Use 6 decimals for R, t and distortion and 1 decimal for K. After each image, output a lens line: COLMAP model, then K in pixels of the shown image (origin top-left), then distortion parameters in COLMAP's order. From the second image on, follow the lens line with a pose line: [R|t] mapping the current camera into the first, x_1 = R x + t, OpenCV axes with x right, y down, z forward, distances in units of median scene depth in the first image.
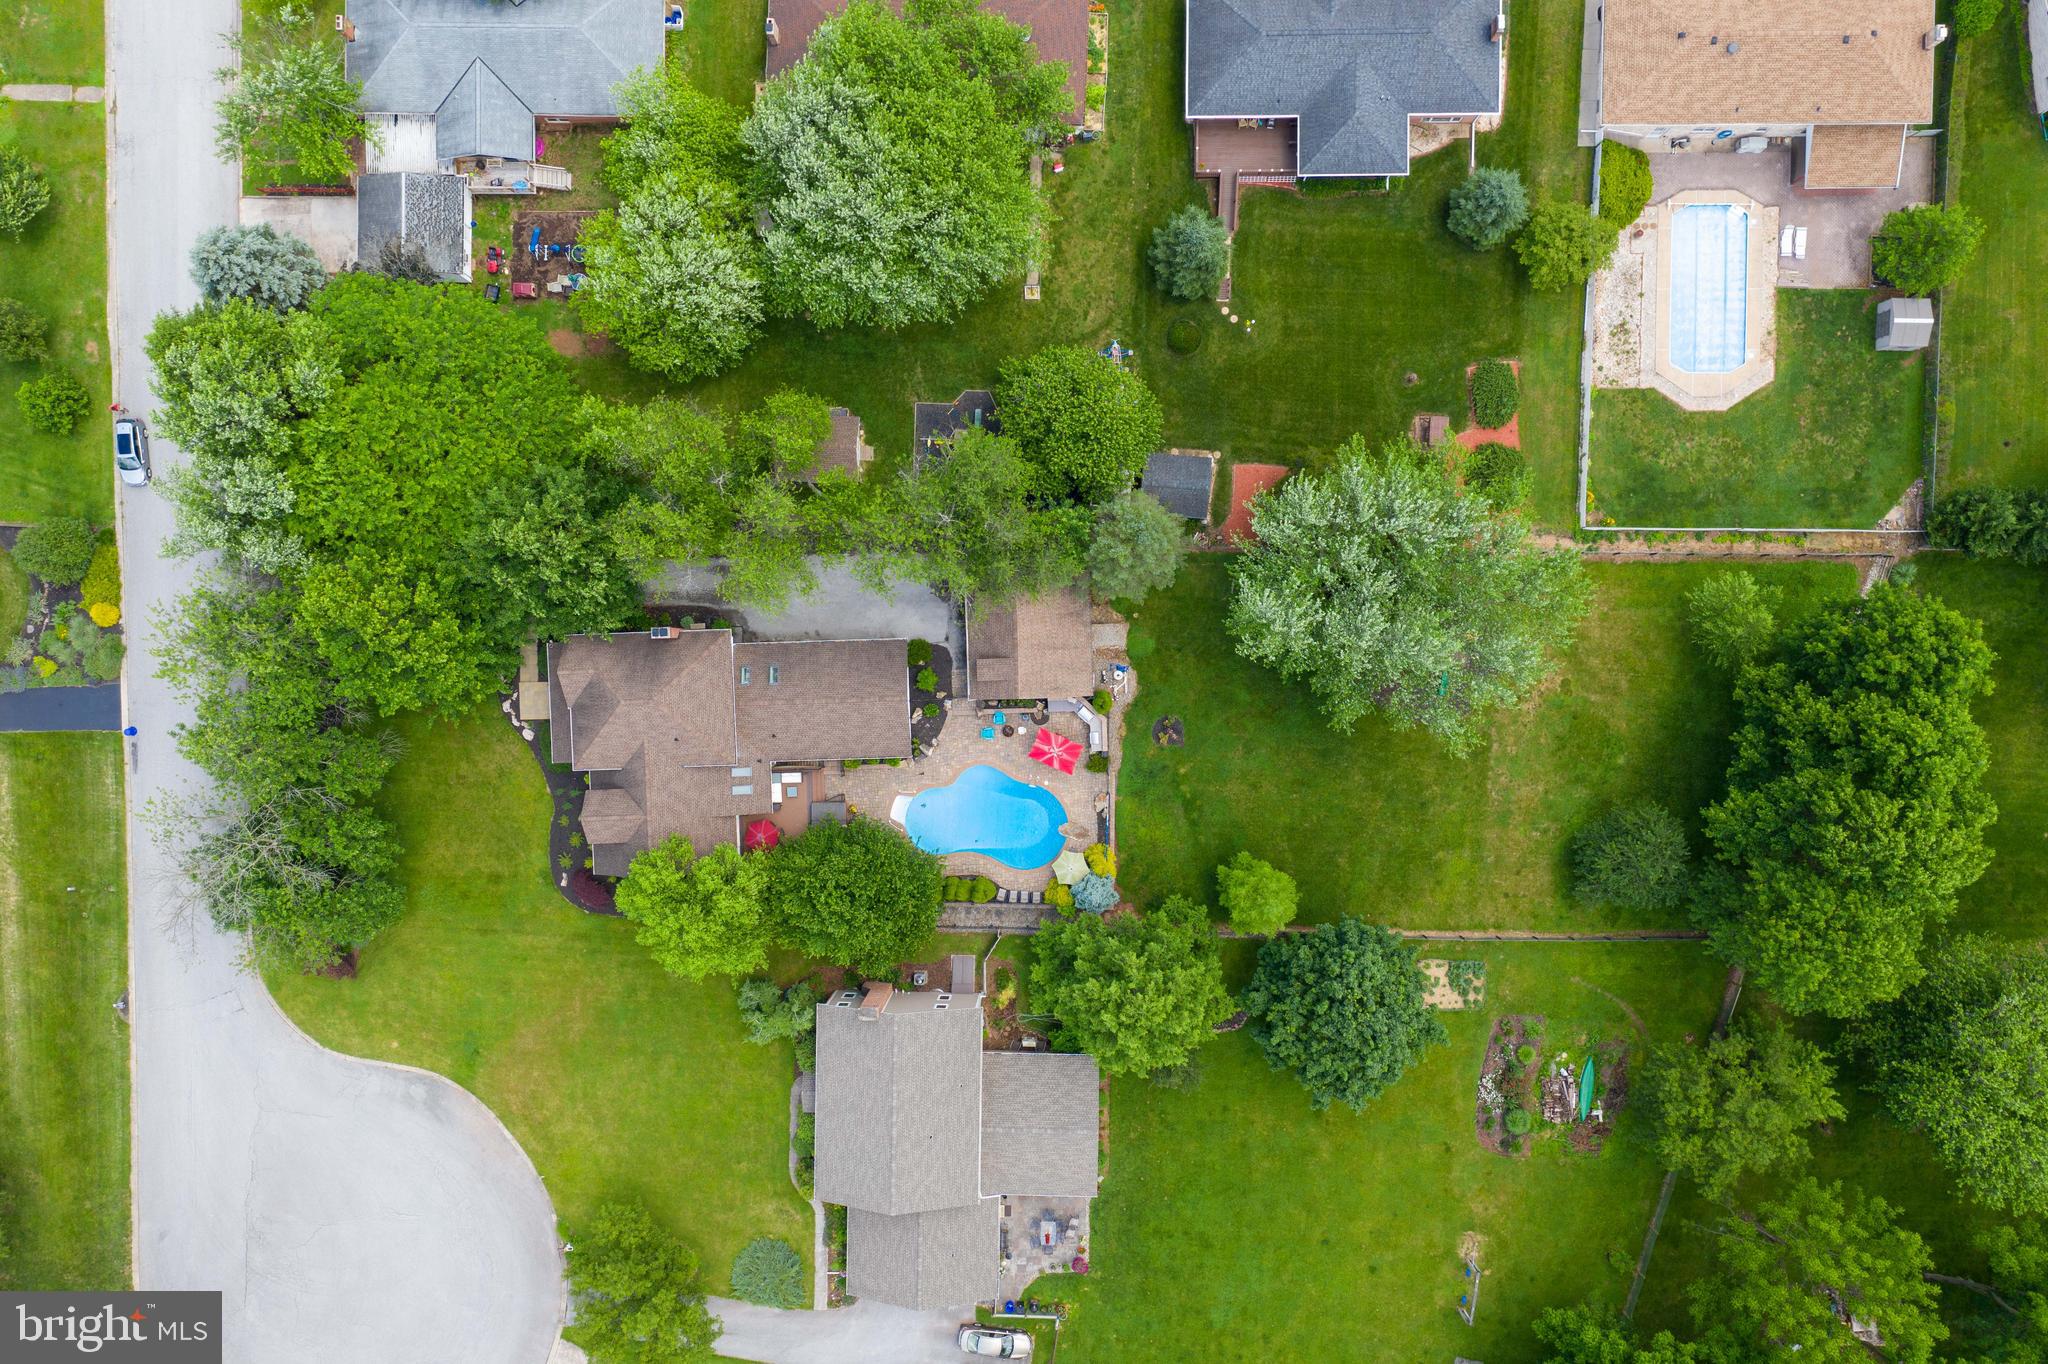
lens RADIAL K [[1632.9, 0, 1024.0], [0, 1632.9, 682.0], [0, 0, 1]] dist [0.003811, -0.001426]
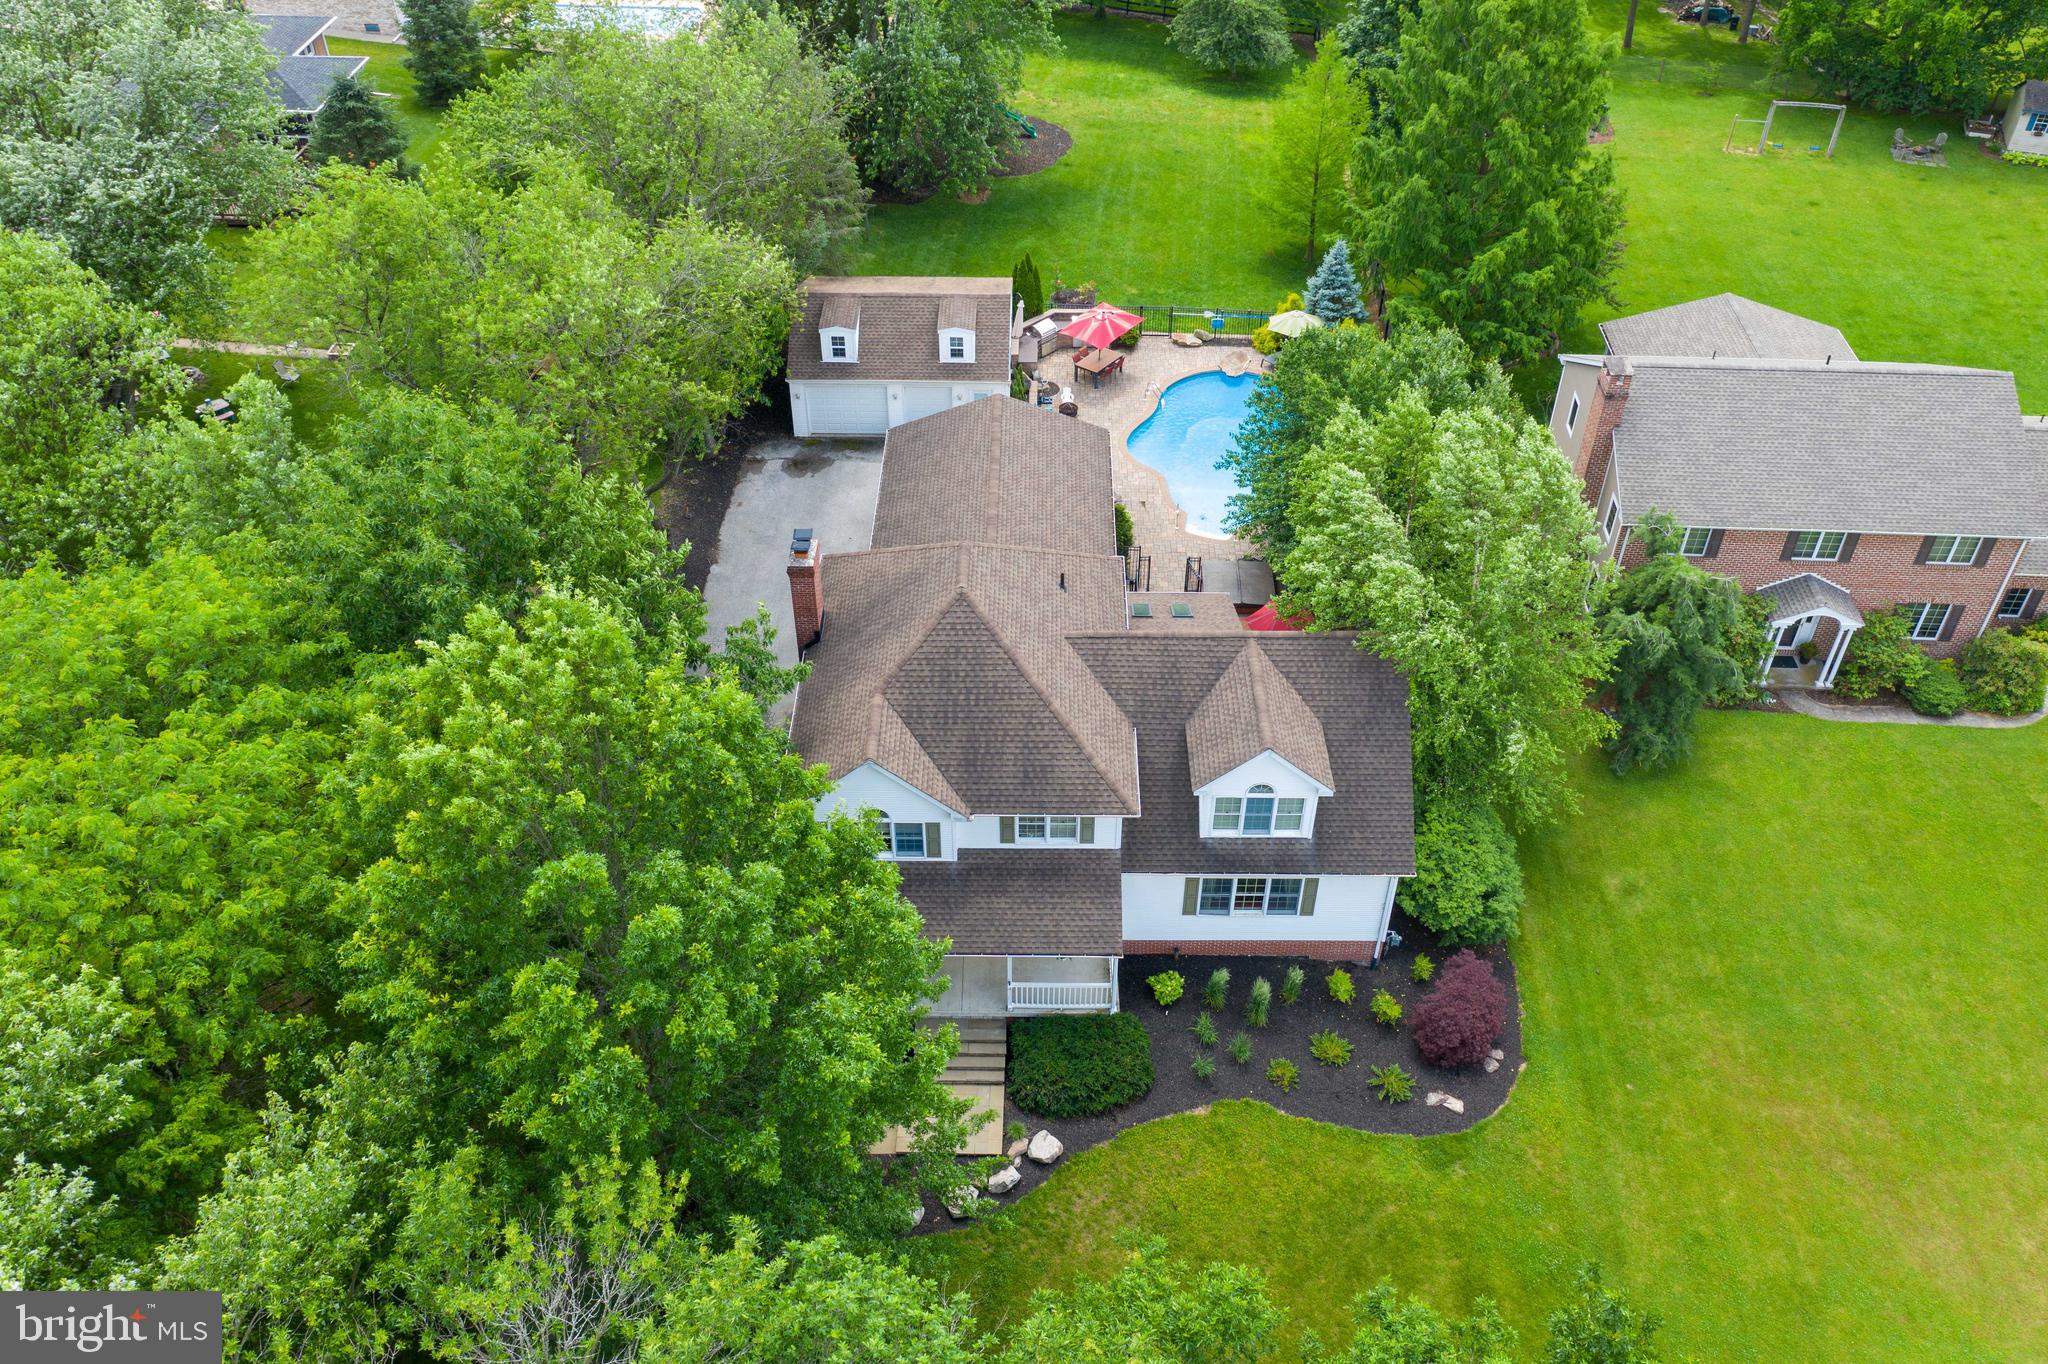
lens RADIAL K [[1636.0, 0, 1024.0], [0, 1636.0, 682.0], [0, 0, 1]] dist [0.009063, 0.005675]
pose [[0.044961, -0.633185, 0.772693, -0.524236], [0.998785, 0.012854, -0.047584, 0.043771], [0.020197, 0.773894, 0.632993, 0.710120]]
